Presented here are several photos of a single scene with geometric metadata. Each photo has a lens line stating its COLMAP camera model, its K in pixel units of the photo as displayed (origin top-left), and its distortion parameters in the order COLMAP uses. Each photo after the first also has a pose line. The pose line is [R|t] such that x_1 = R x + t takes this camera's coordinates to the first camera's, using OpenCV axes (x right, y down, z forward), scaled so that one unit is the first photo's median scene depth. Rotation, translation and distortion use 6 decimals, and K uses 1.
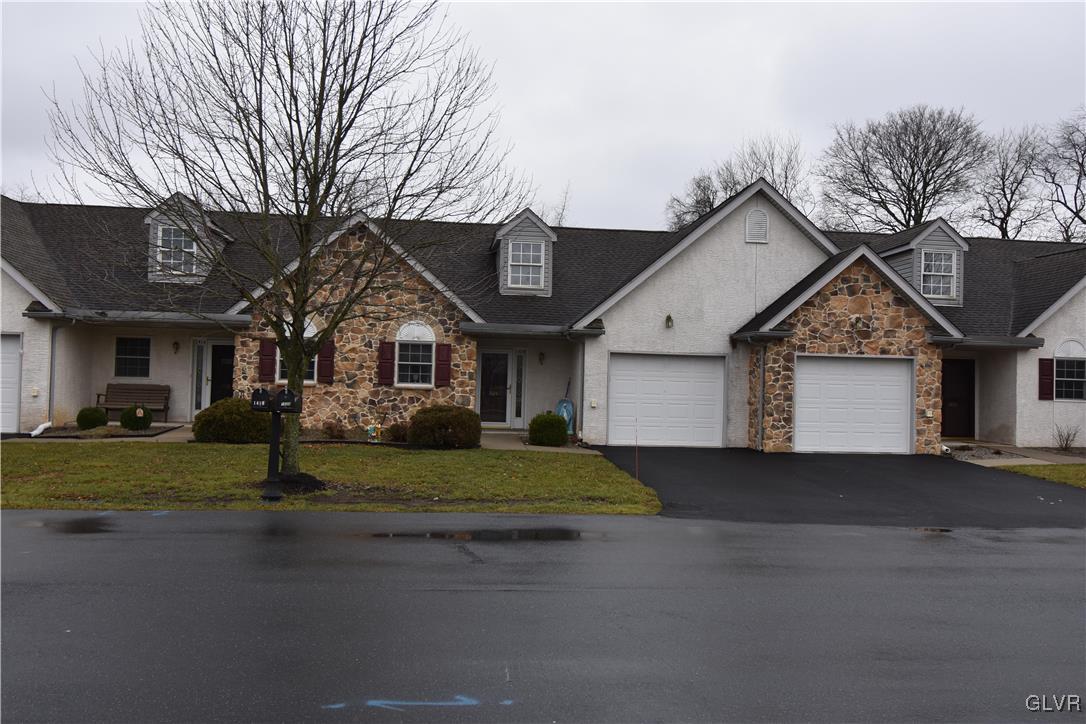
lens RADIAL K [[886.8, 0, 543.2], [0, 886.8, 362.3], [0, 0, 1]] dist [0.006702, -0.024119]
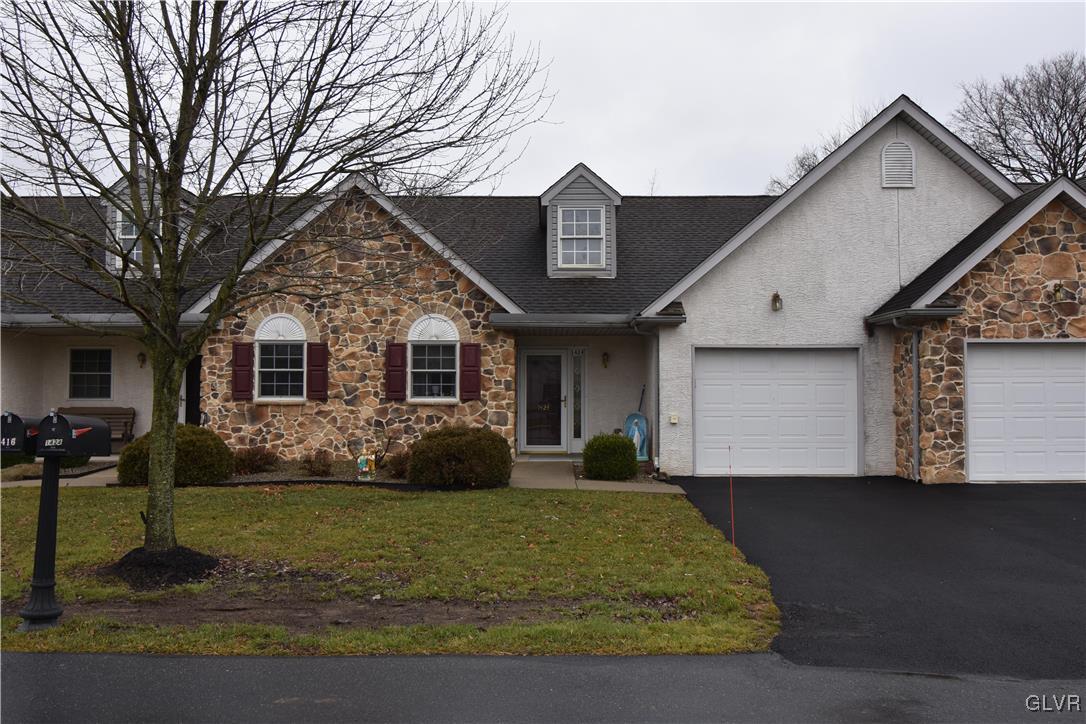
lens RADIAL K [[886.8, 0, 542.5], [0, 886.8, 361.7], [0, 0, 1]] dist [0.006702, -0.024119]
pose [[0.993165, -0.030407, -0.112690, 0.033041], [0.028829, 0.999462, -0.015613, 0.008083], [0.113105, 0.012258, 0.993507, 0.263403]]
